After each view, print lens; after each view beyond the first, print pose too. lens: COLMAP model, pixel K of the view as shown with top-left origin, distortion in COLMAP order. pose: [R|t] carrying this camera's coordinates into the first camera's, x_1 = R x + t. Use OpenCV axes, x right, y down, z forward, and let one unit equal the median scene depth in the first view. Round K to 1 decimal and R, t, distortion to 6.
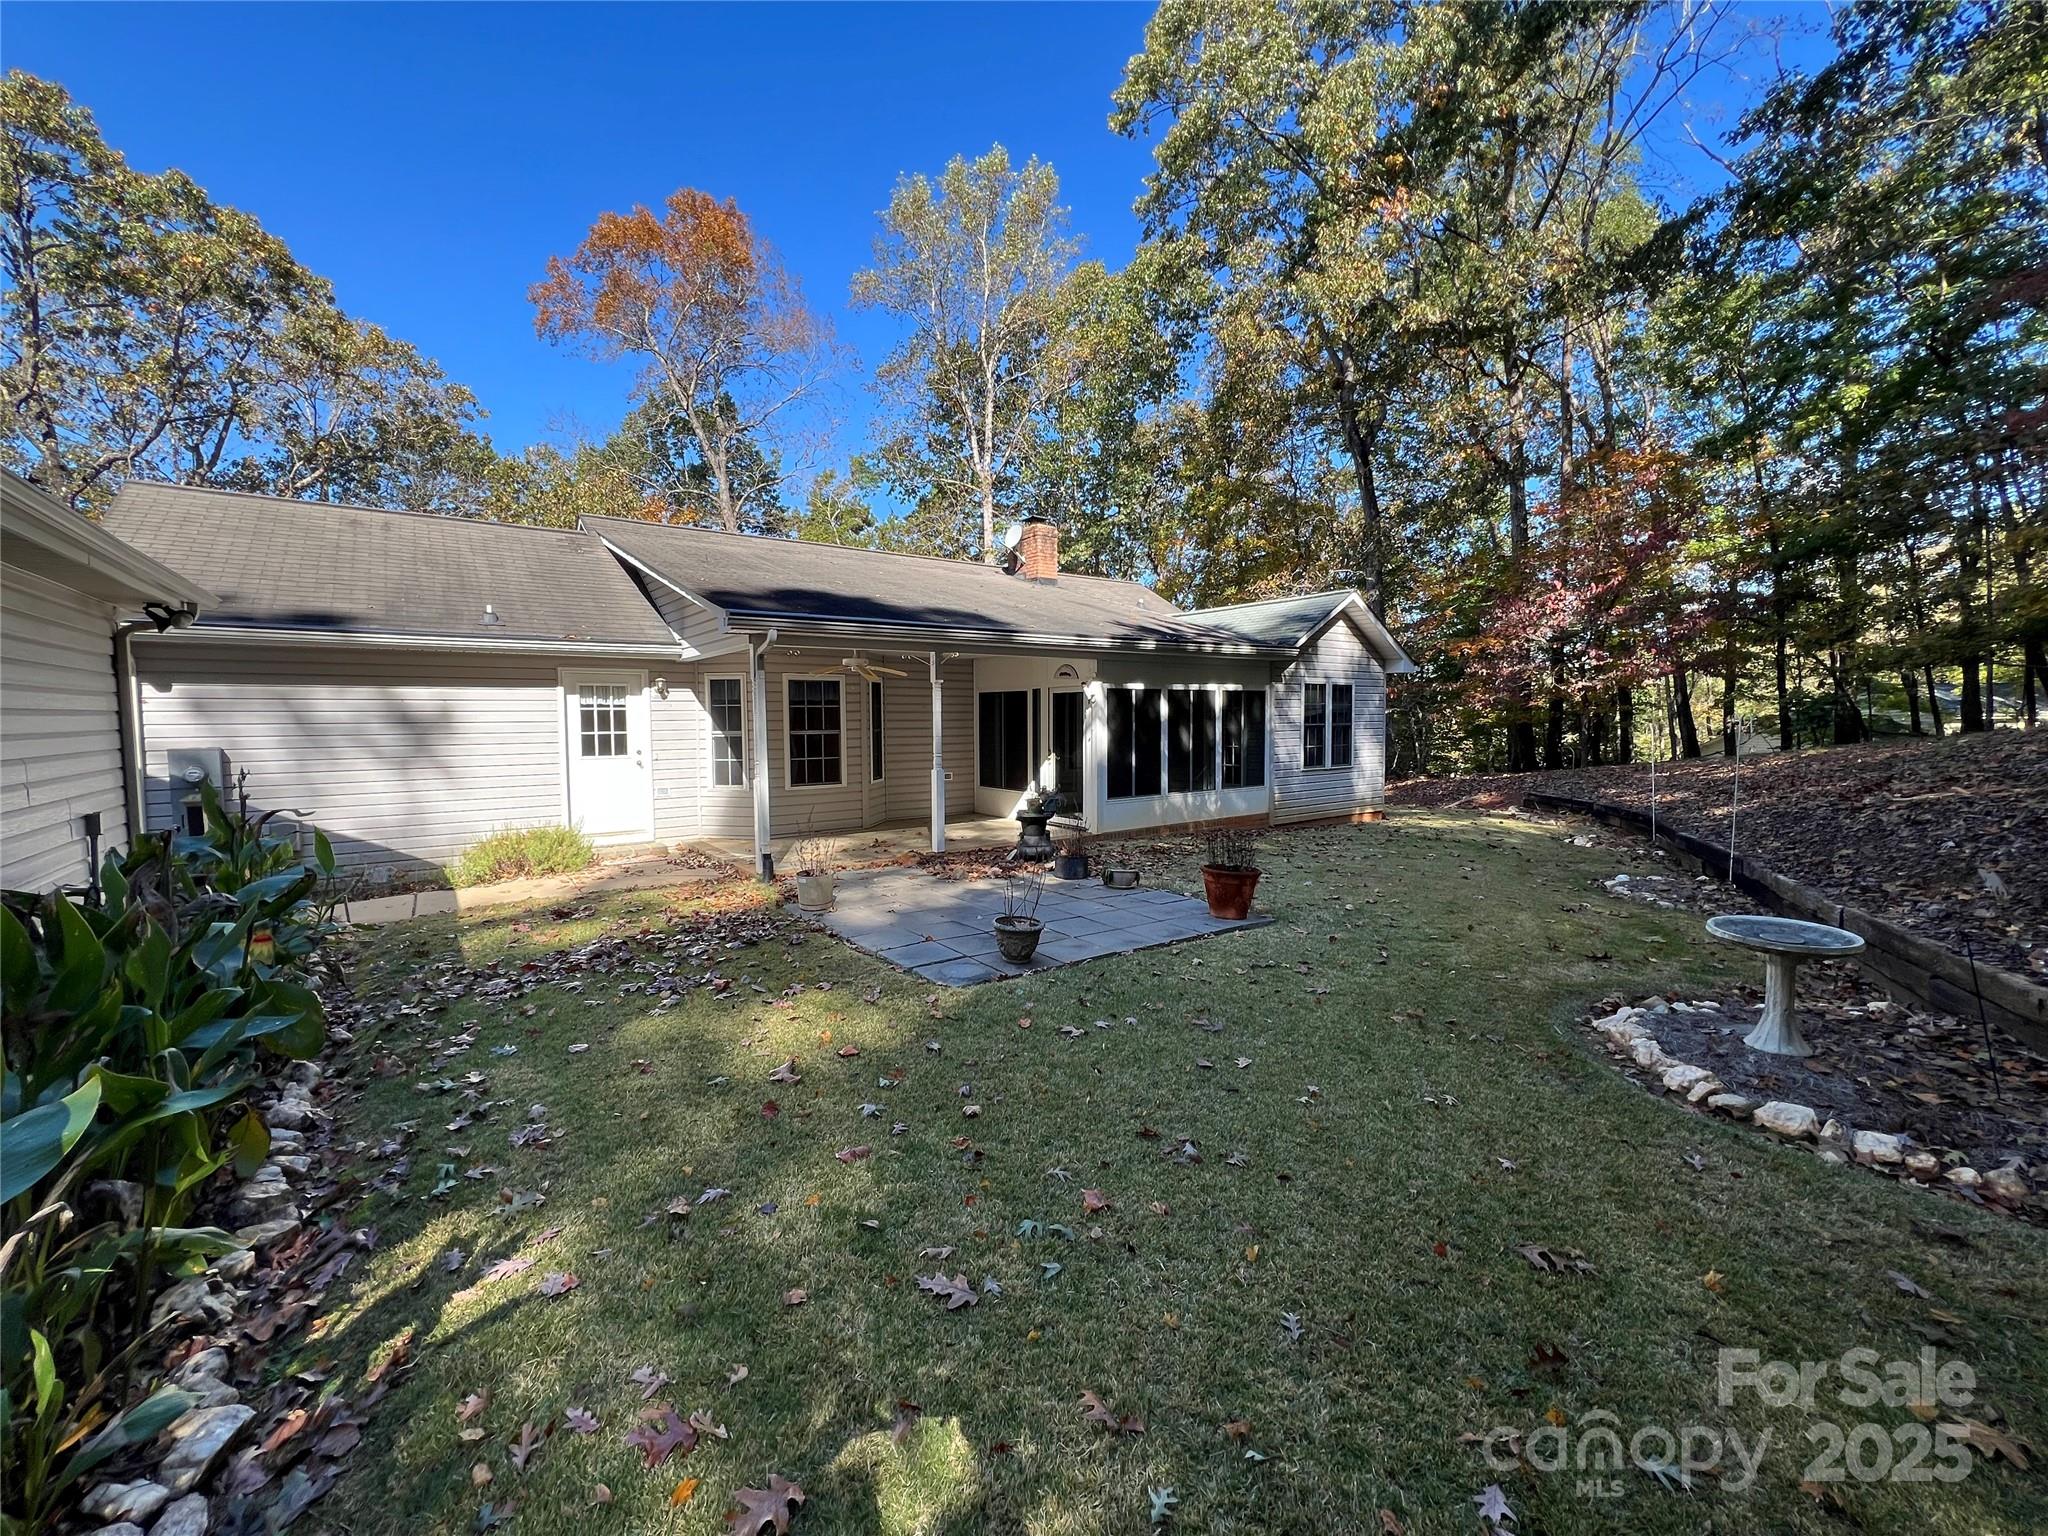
lens RADIAL K [[820.3, 0, 1024.0], [0, 820.3, 768.0], [0, 0, 1]] dist [0.000009, 0.000318]
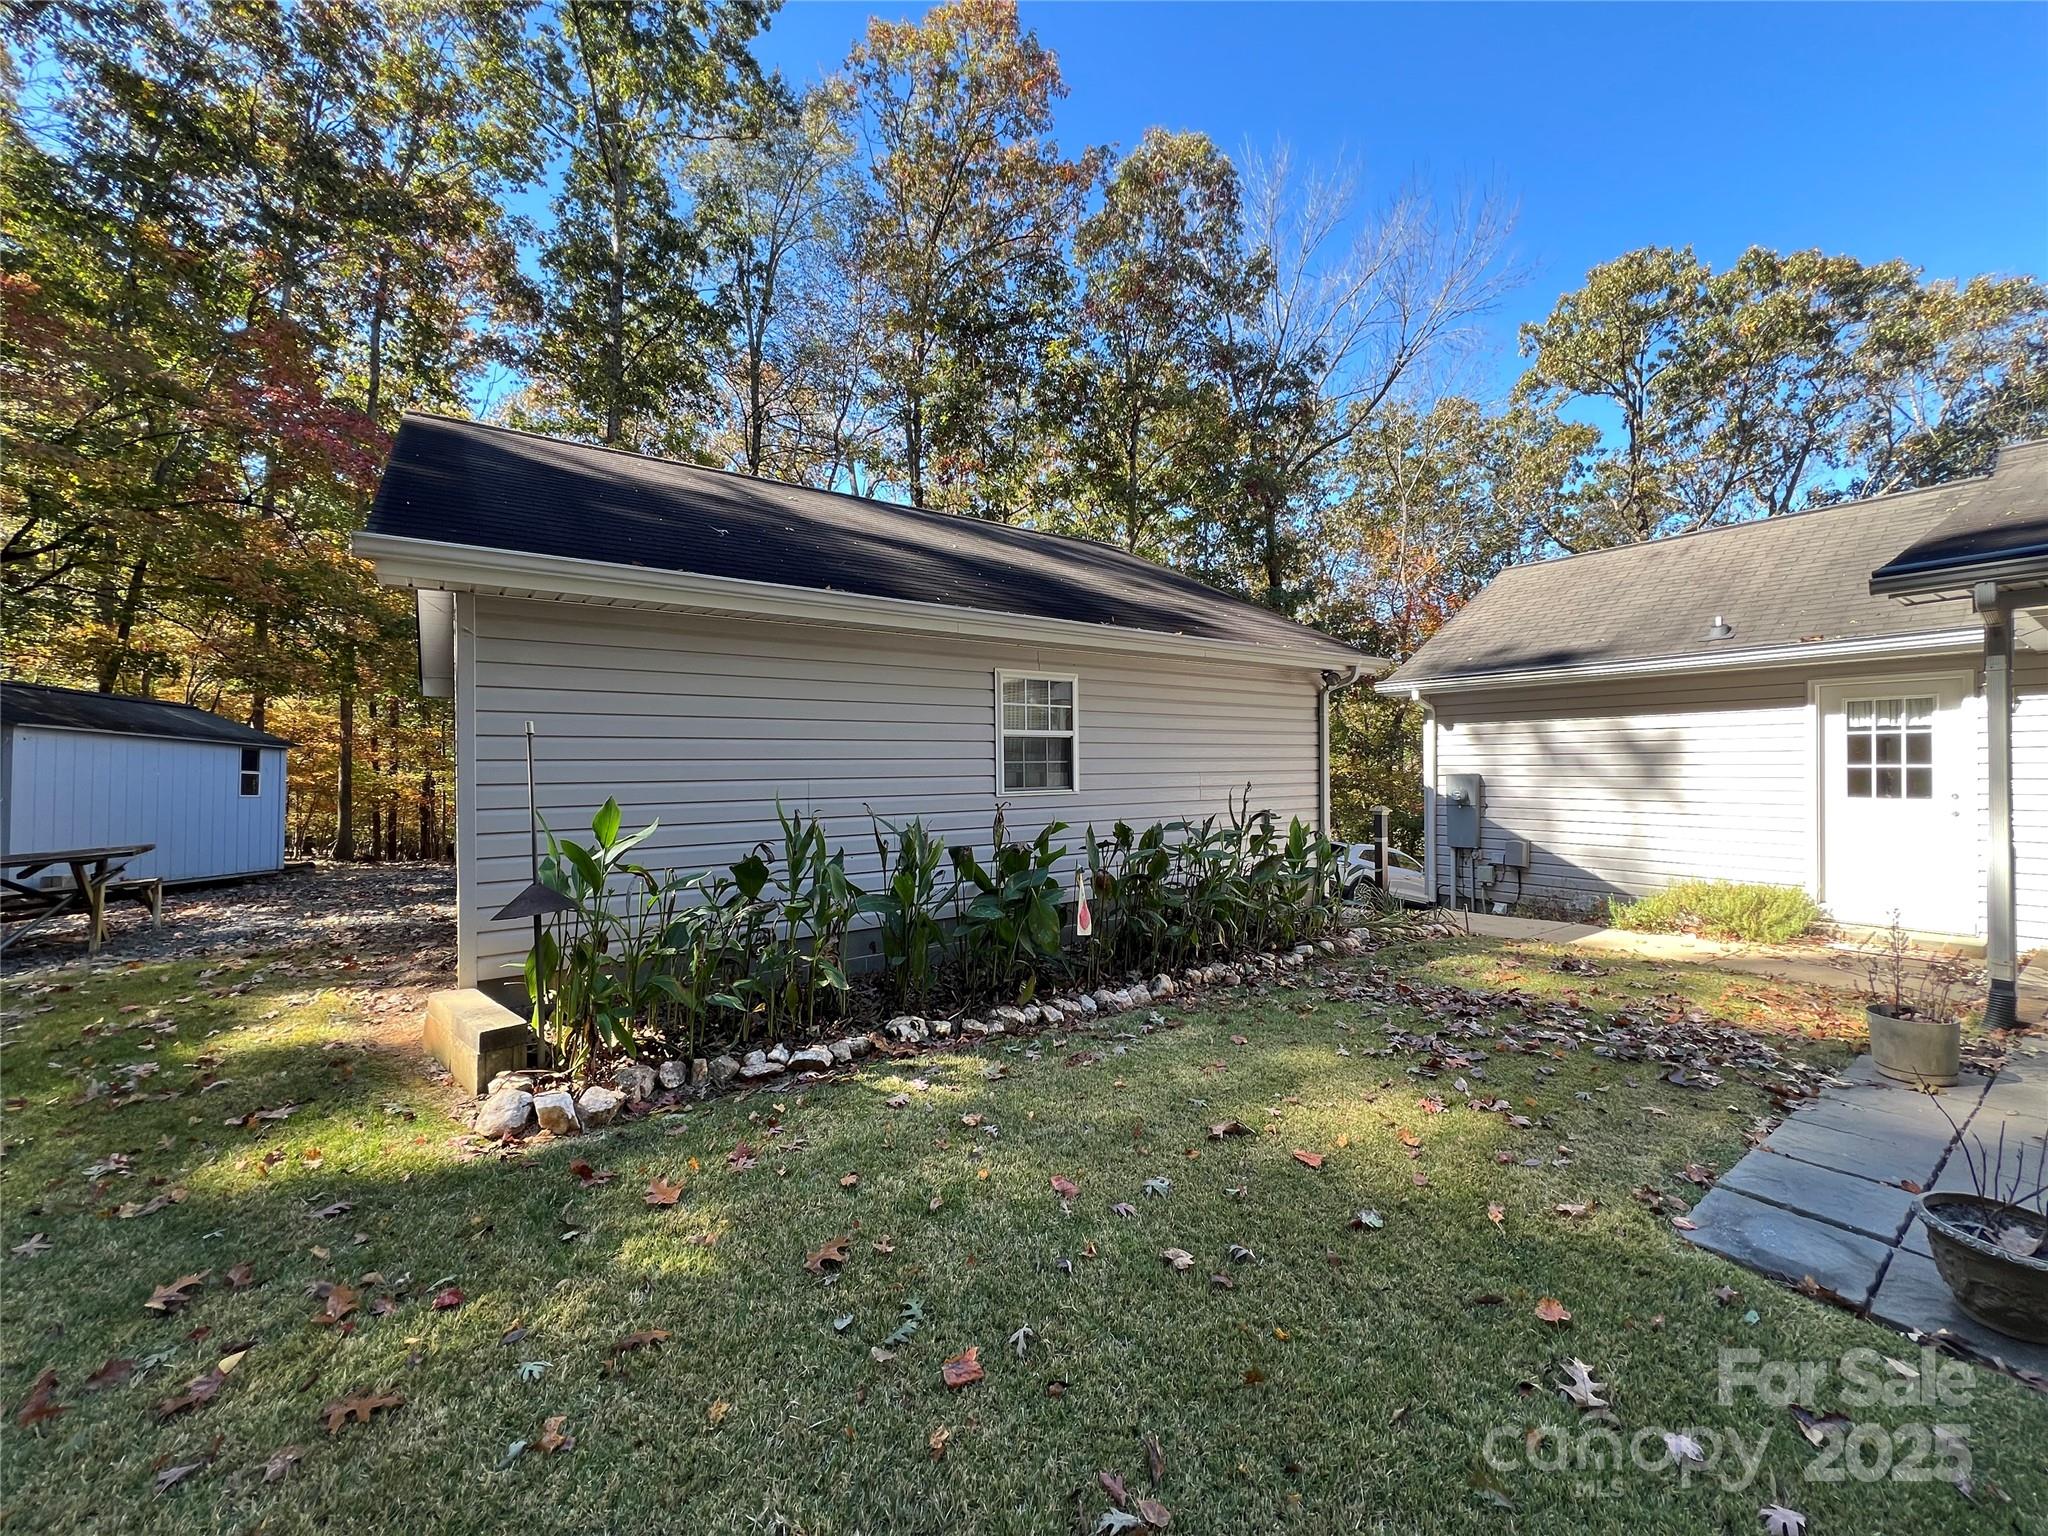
lens RADIAL K [[820.3, 0, 1024.0], [0, 820.3, 768.0], [0, 0, 1]] dist [0.000009, 0.000318]
pose [[-0.025101, 0.011156, -0.999623, 0.215267], [-0.054985, 0.998409, 0.012524, -0.008943], [0.998172, 0.055279, -0.024448, 0.271535]]
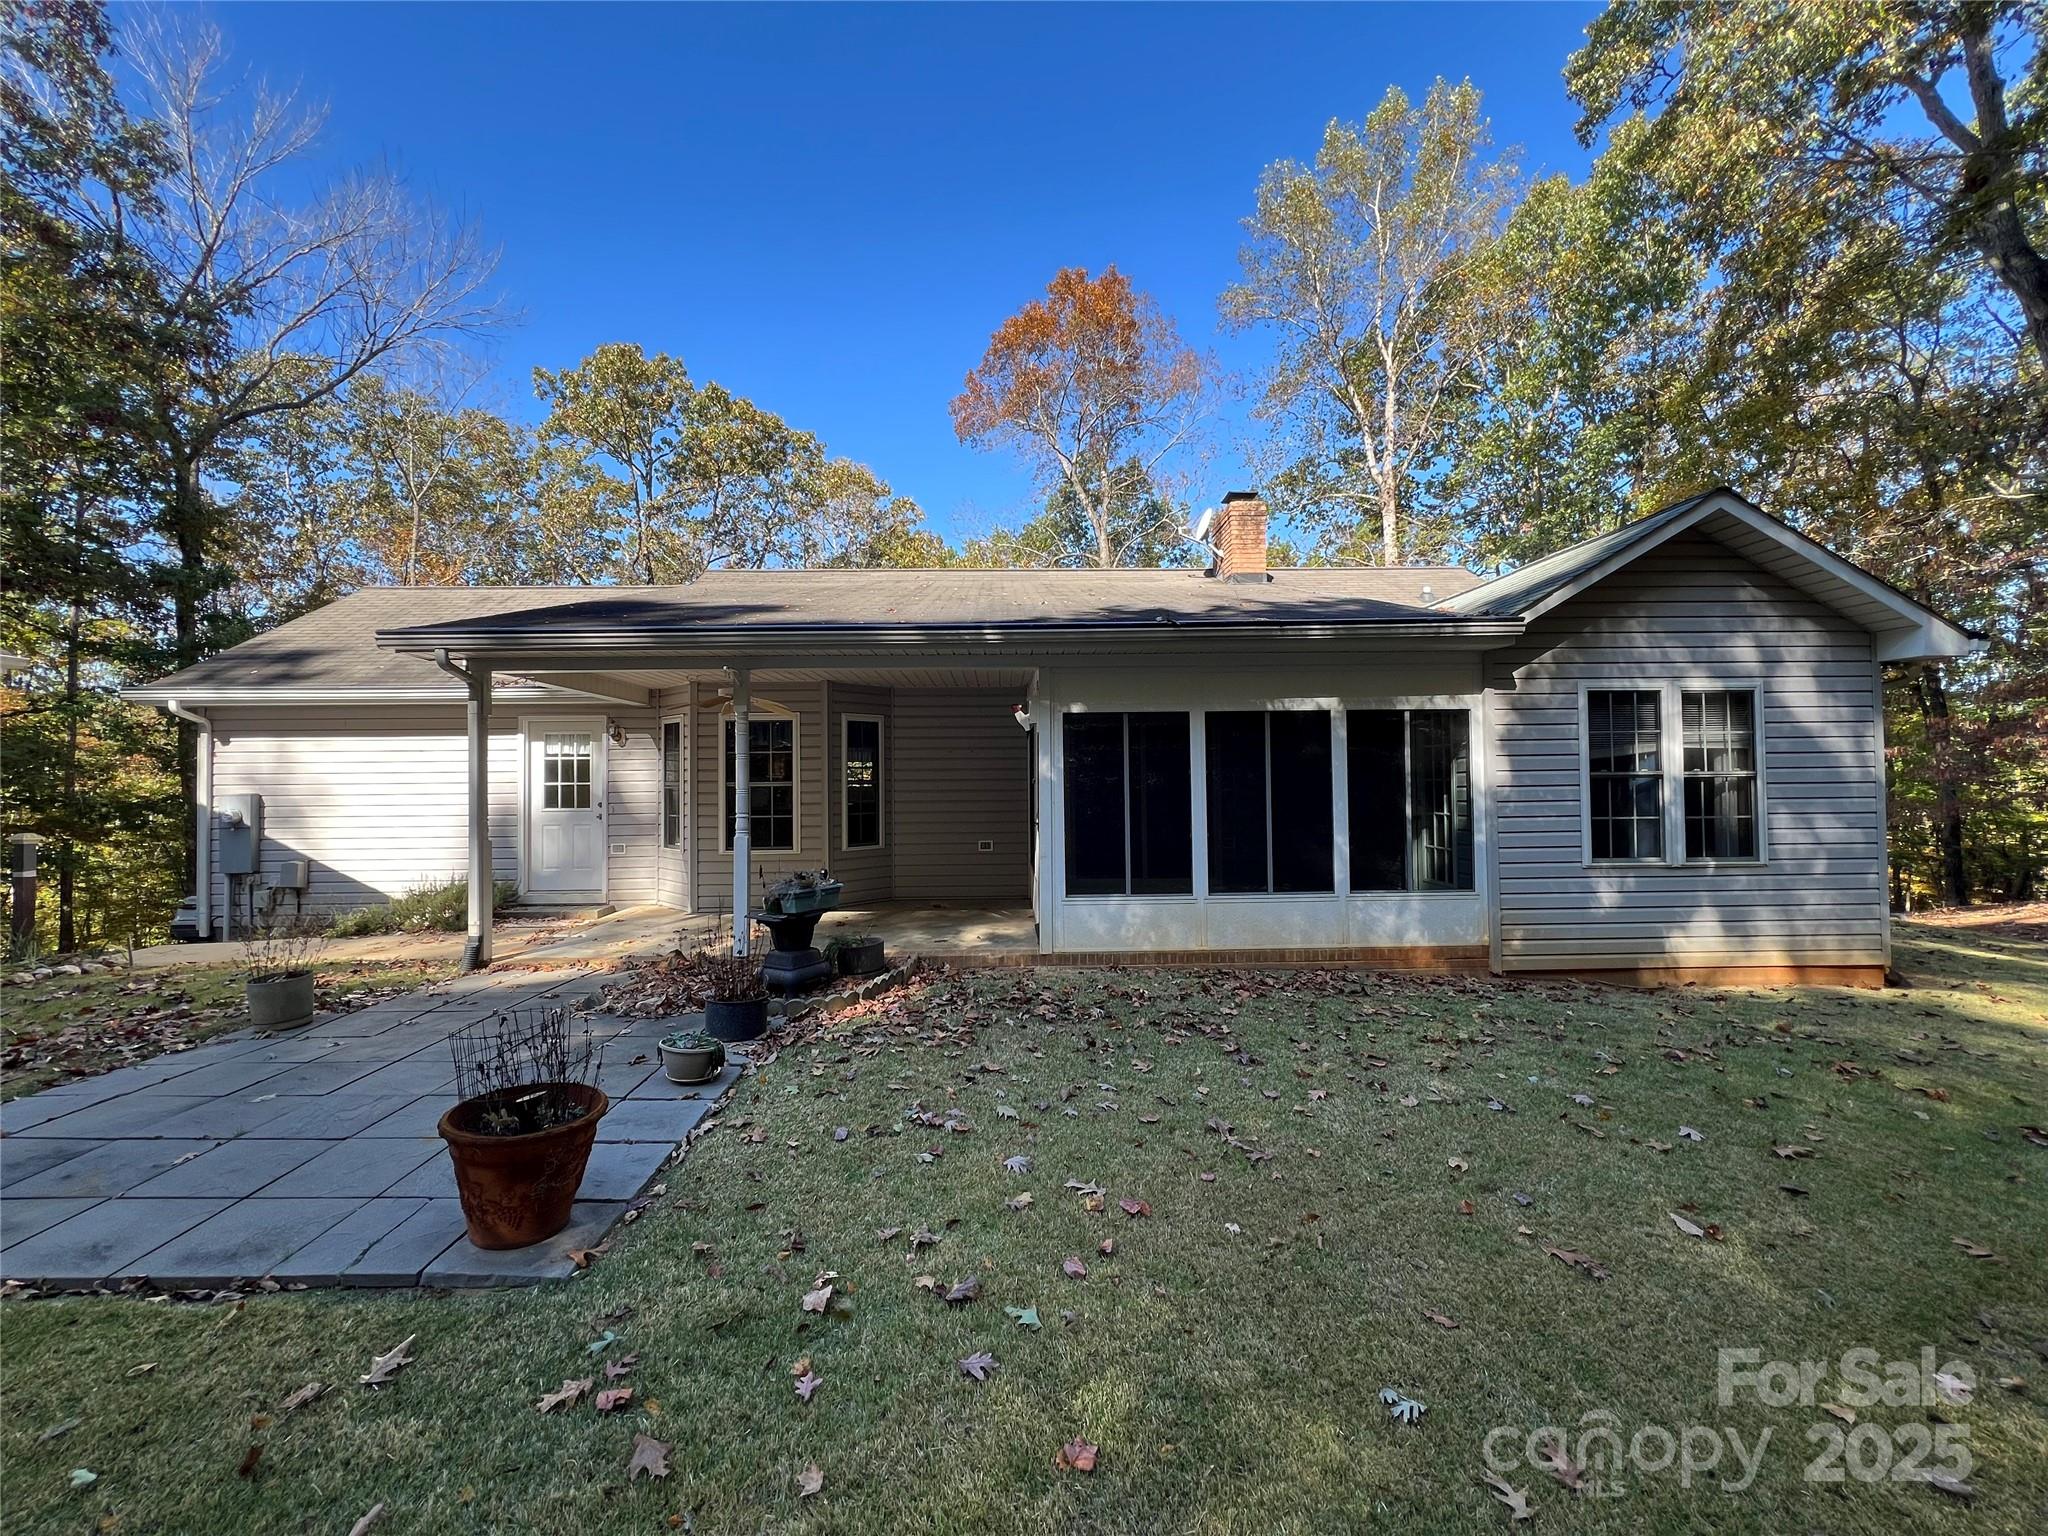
lens RADIAL K [[816.1, 0, 1024.0], [0, 816.1, 768.0], [0, 0, 1]] dist [0.001288, 0.000280]
pose [[0.819011, -0.008821, -0.573710, 0.460770], [-0.032068, 0.997615, -0.061118, -0.019985], [0.572881, 0.068454, 0.816775, 0.529268]]
